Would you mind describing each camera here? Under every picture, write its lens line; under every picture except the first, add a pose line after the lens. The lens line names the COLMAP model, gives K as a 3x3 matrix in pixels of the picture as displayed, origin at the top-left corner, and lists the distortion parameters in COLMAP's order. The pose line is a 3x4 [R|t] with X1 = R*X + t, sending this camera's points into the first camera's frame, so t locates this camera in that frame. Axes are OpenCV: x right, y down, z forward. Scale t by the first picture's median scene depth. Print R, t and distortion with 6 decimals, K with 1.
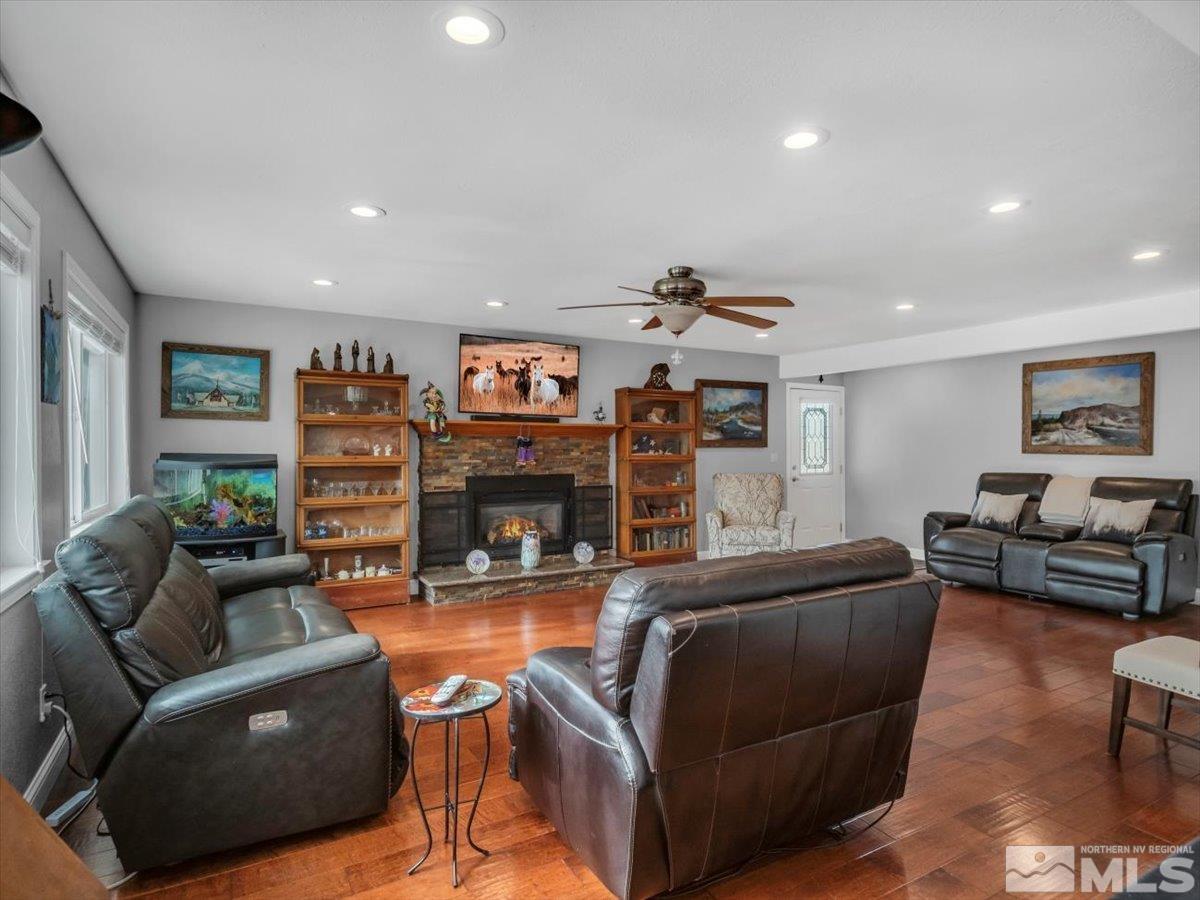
lens RADIAL K [[662.4, 0, 600.0], [0, 662.4, 450.0], [0, 0, 1]] dist [0.004068, -0.001113]
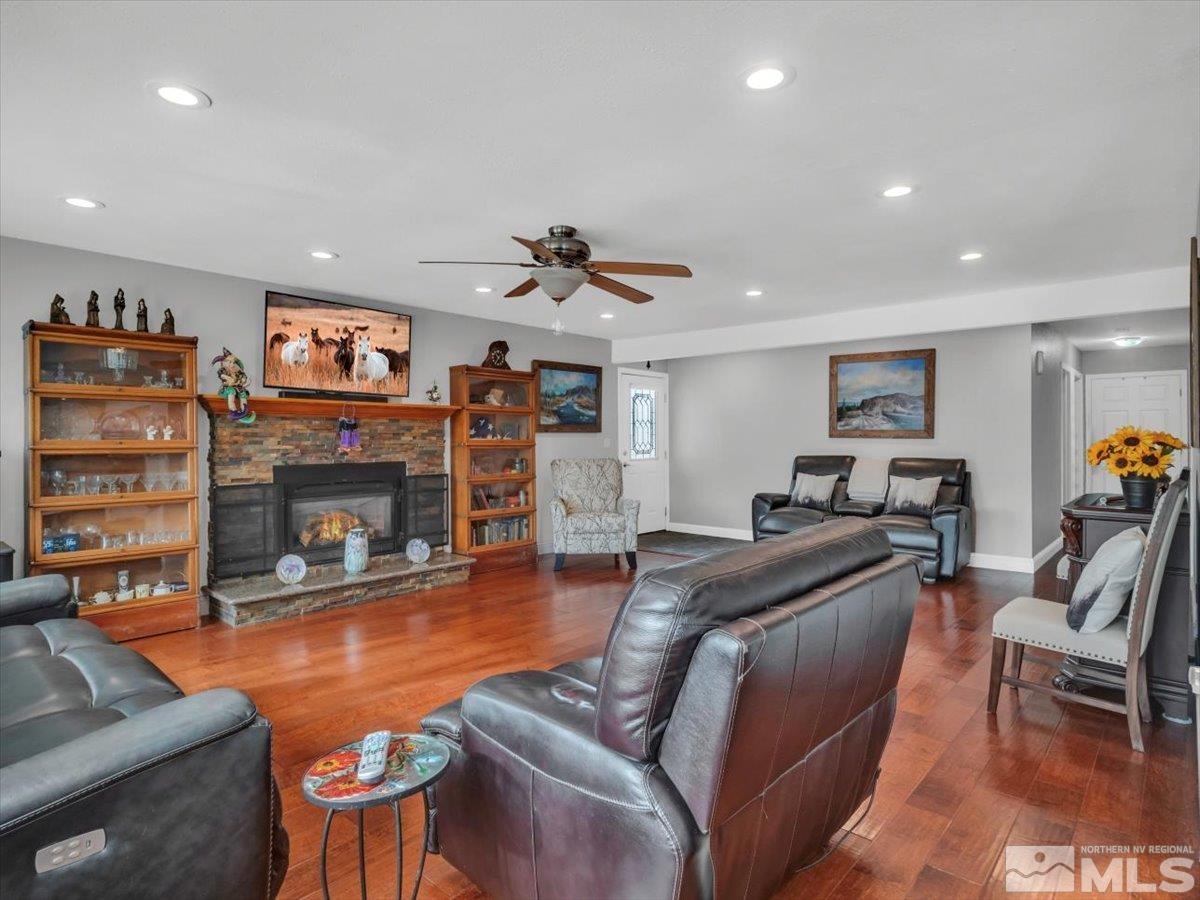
lens RADIAL K [[656.9, 0, 583.7], [0, 656.9, 440.0], [0, 0, 1]] dist [0.000500, -0.001578]
pose [[0.948053, -0.001623, 0.318108, -0.097666], [0.002439, 0.999995, -0.002169, 0.010875], [-0.318103, 0.002832, 0.948052, 0.108099]]
